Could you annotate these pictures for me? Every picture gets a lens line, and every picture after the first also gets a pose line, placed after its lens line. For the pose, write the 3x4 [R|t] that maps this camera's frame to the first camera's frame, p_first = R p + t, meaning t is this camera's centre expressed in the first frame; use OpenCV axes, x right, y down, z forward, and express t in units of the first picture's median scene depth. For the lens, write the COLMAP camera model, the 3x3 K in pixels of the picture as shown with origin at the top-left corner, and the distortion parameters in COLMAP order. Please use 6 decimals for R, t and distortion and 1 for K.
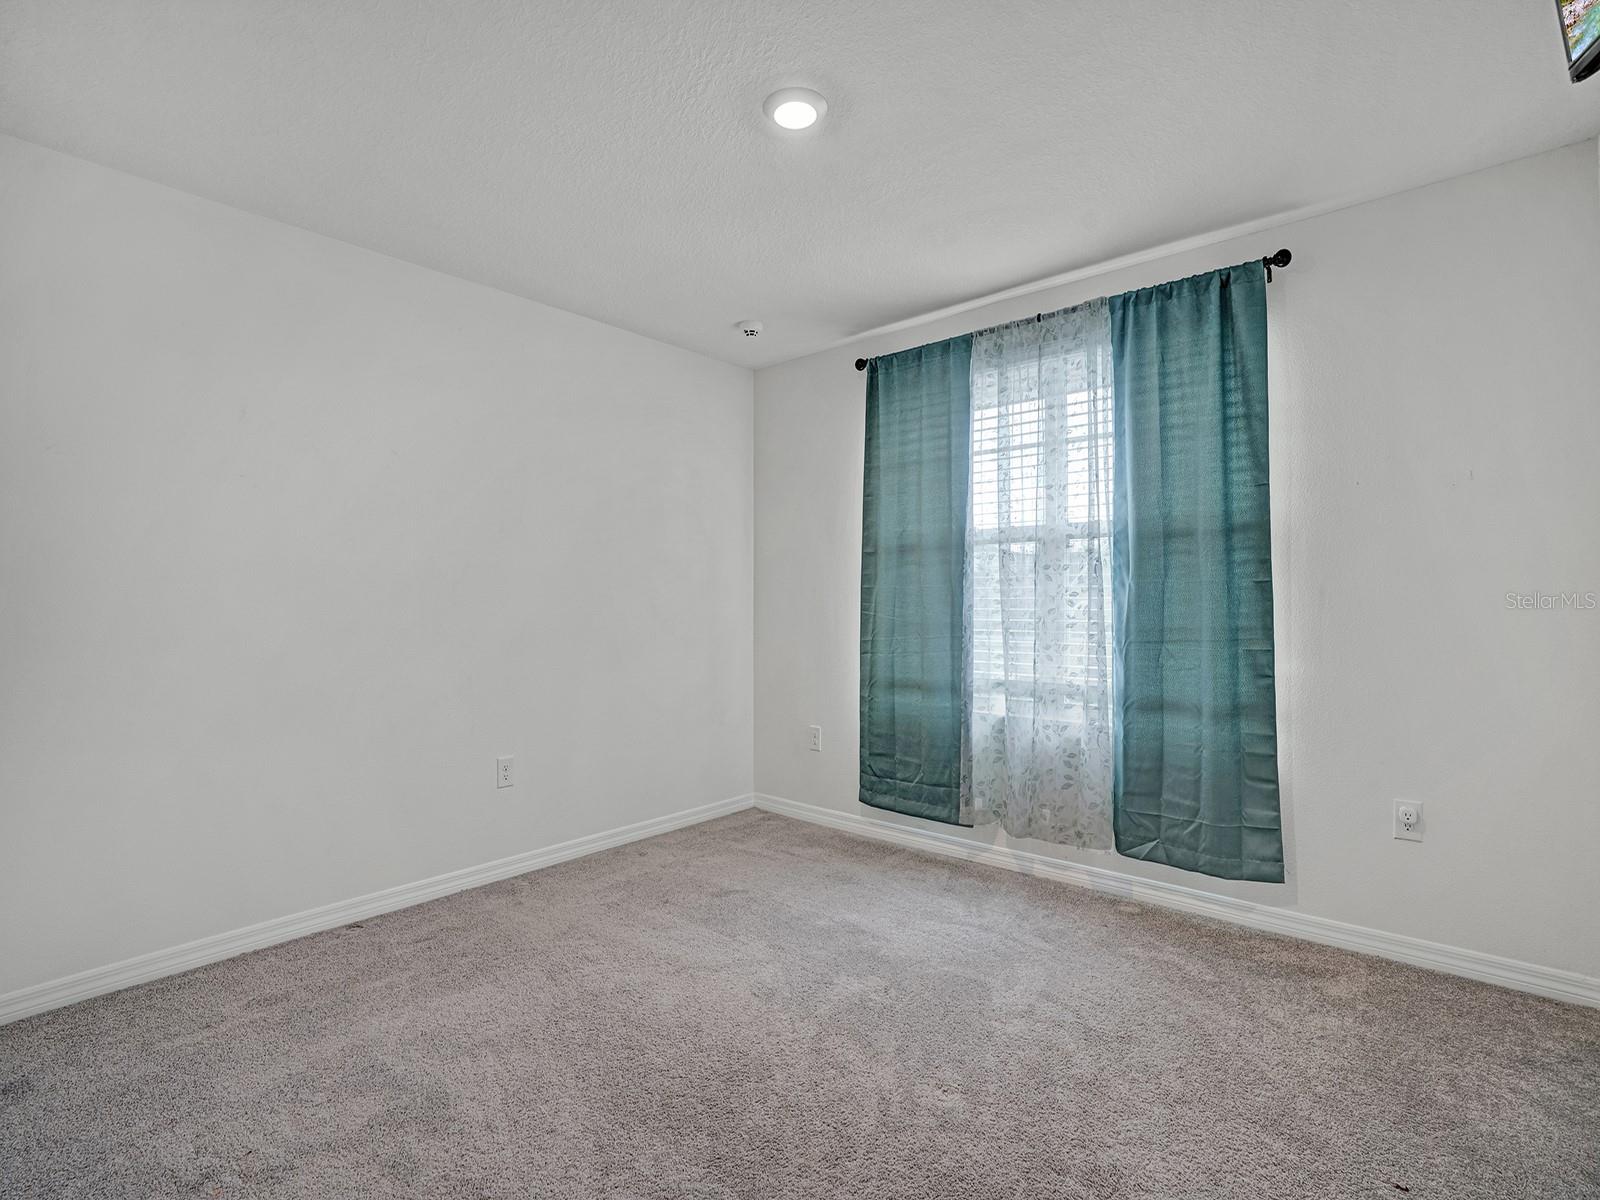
lens RADIAL K [[746.7, 0, 797.4], [0, 746.7, 597.4], [0, 0, 1]] dist [-0.045457, 0.007030]
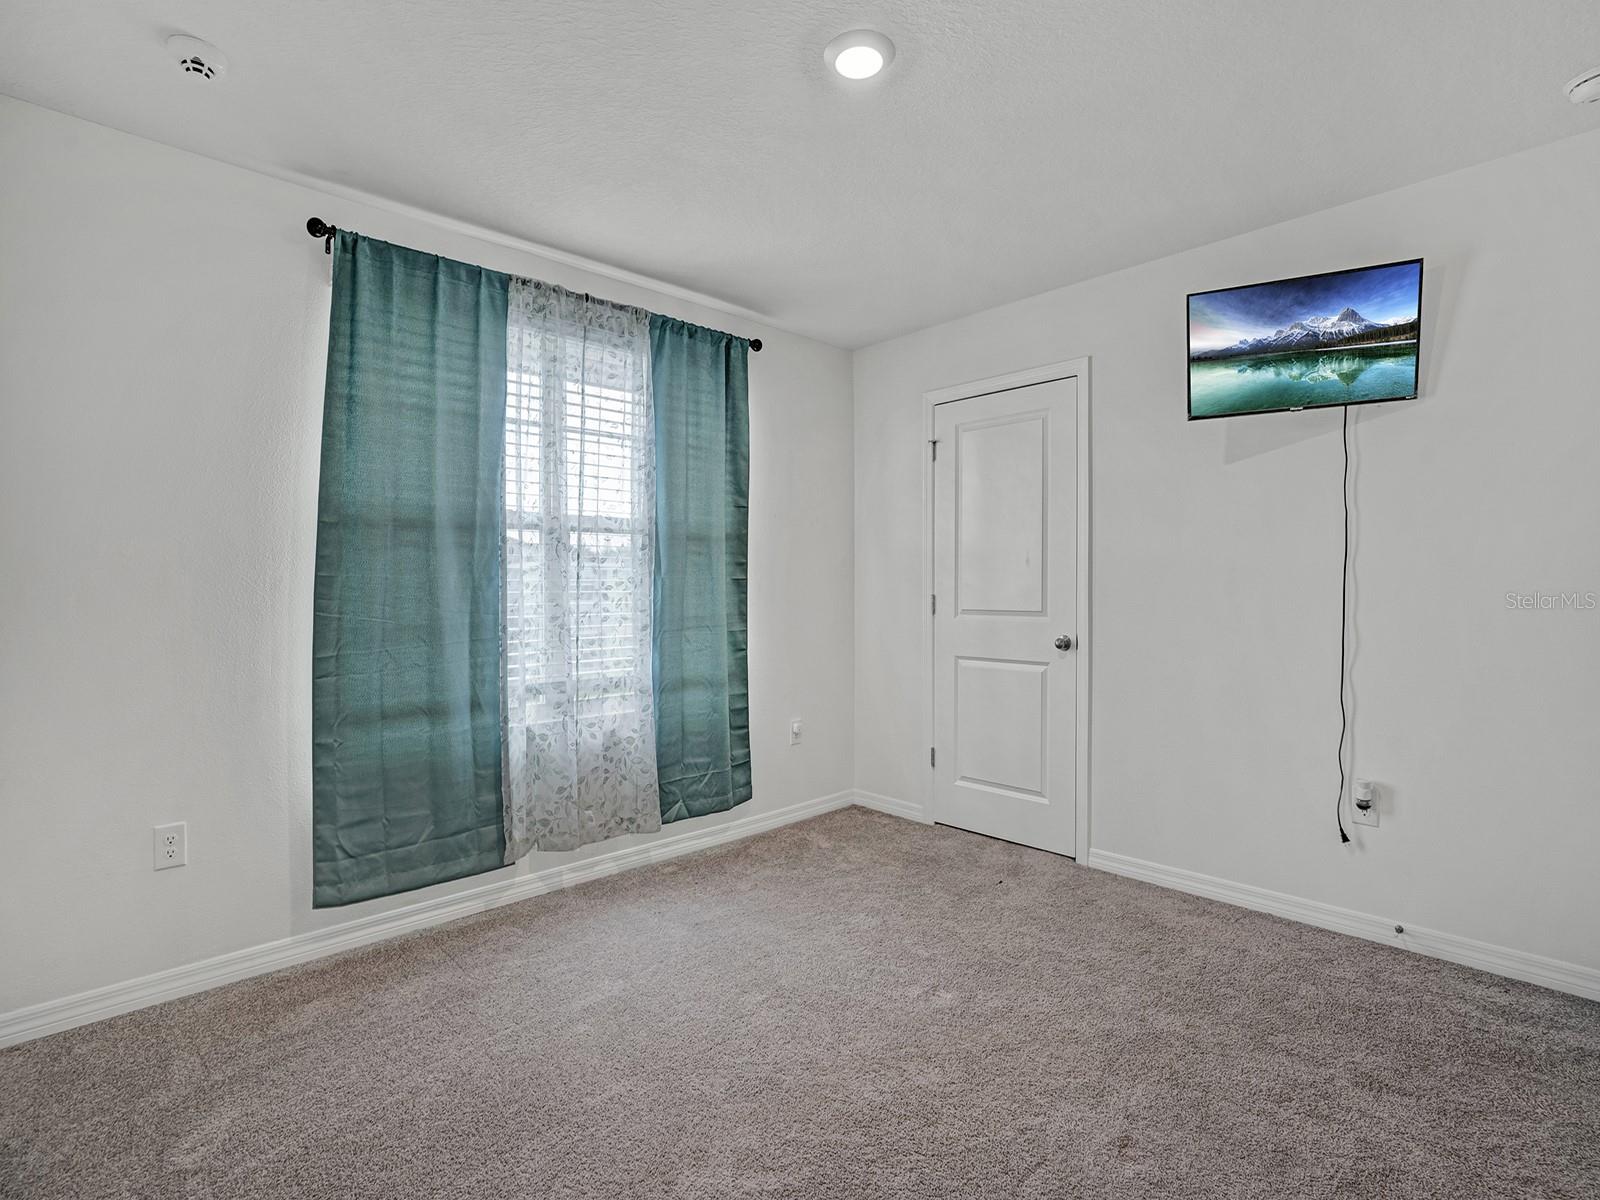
lens RADIAL K [[746.7, 0, 799.4], [0, 746.7, 597.9], [0, 0, 1]] dist [-0.045457, 0.007030]
pose [[0.117432, -0.008670, 0.993043, -0.595559], [0.000744, 0.999962, 0.008643, 0.000765], [-0.993081, -0.000276, 0.117434, 0.619413]]
